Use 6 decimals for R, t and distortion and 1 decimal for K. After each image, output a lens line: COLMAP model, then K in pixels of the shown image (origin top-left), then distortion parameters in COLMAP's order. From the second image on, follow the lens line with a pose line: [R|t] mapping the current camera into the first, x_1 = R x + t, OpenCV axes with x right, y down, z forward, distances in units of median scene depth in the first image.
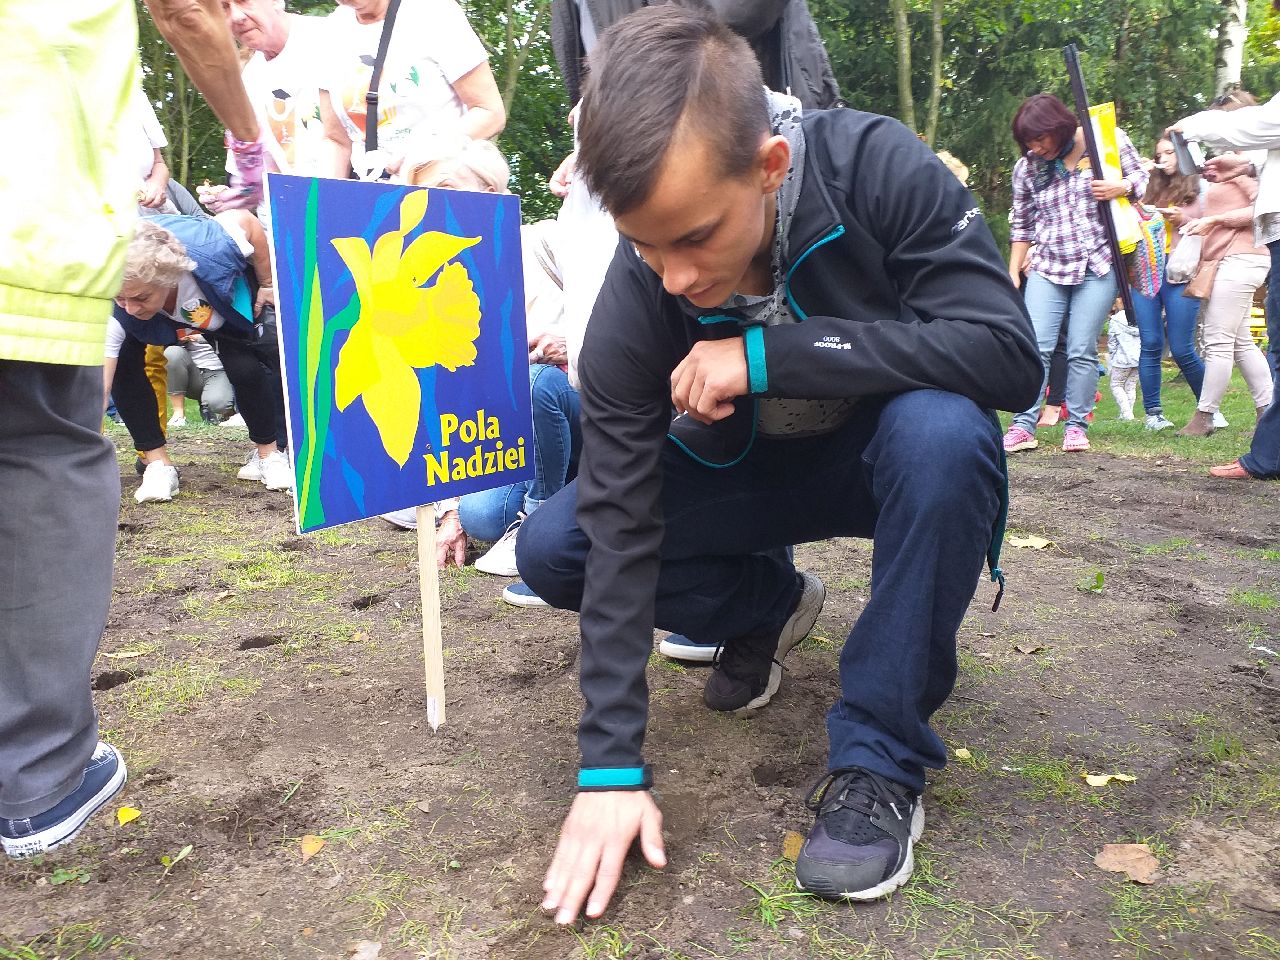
lens RADIAL K [[1028.6, 0, 640.0], [0, 1028.6, 480.0], [0, 0, 1]] dist [-0.029313, -0.013898]
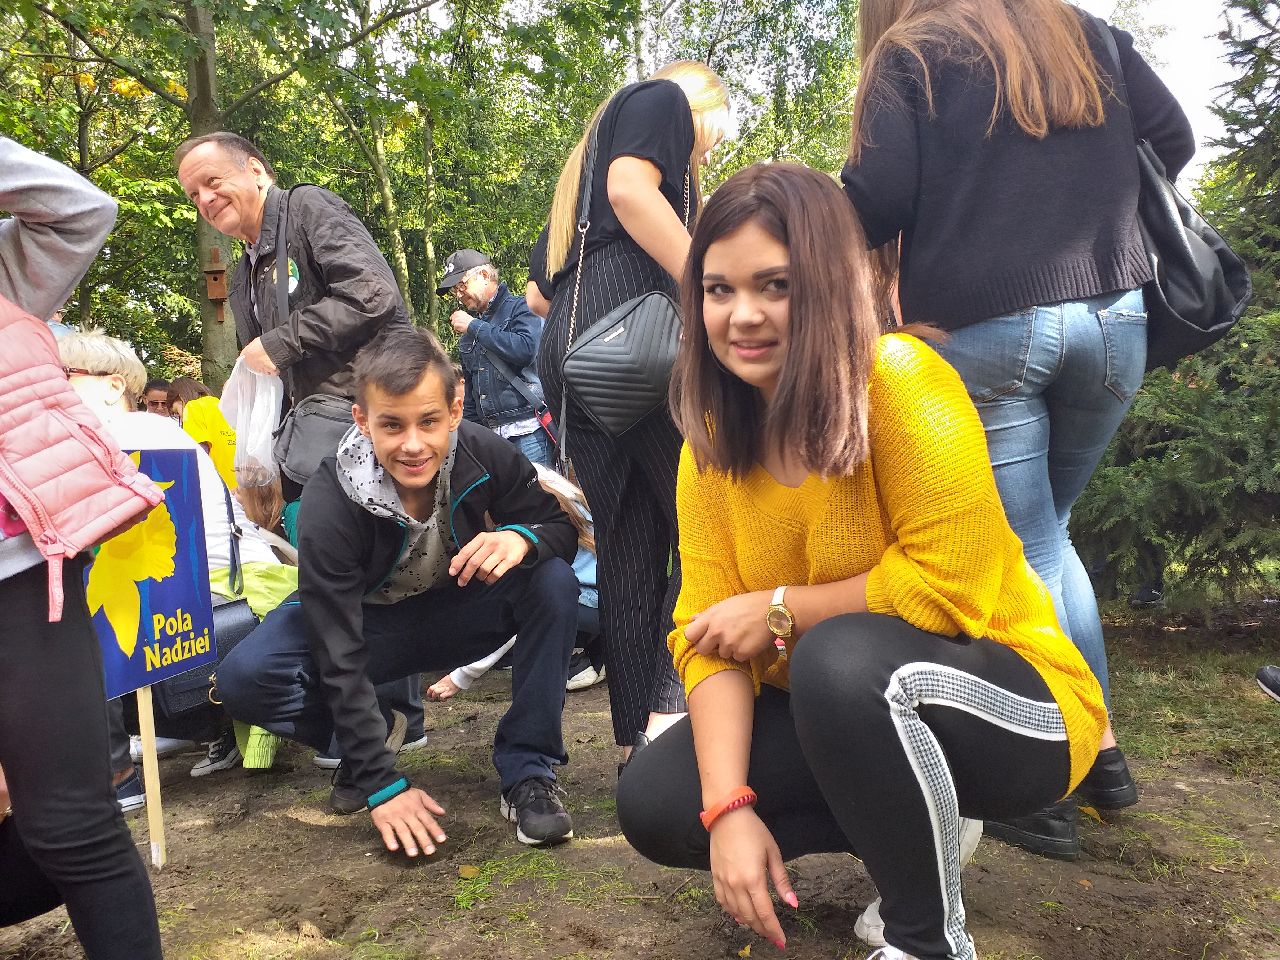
lens RADIAL K [[1028.6, 0, 640.0], [0, 1028.6, 480.0], [0, 0, 1]] dist [-0.029313, -0.013898]
pose [[0.892058, -0.059495, 0.447988, -0.205883], [0.137785, 0.979905, -0.144229, 0.039132], [-0.430405, 0.190386, 0.882329, -0.432154]]
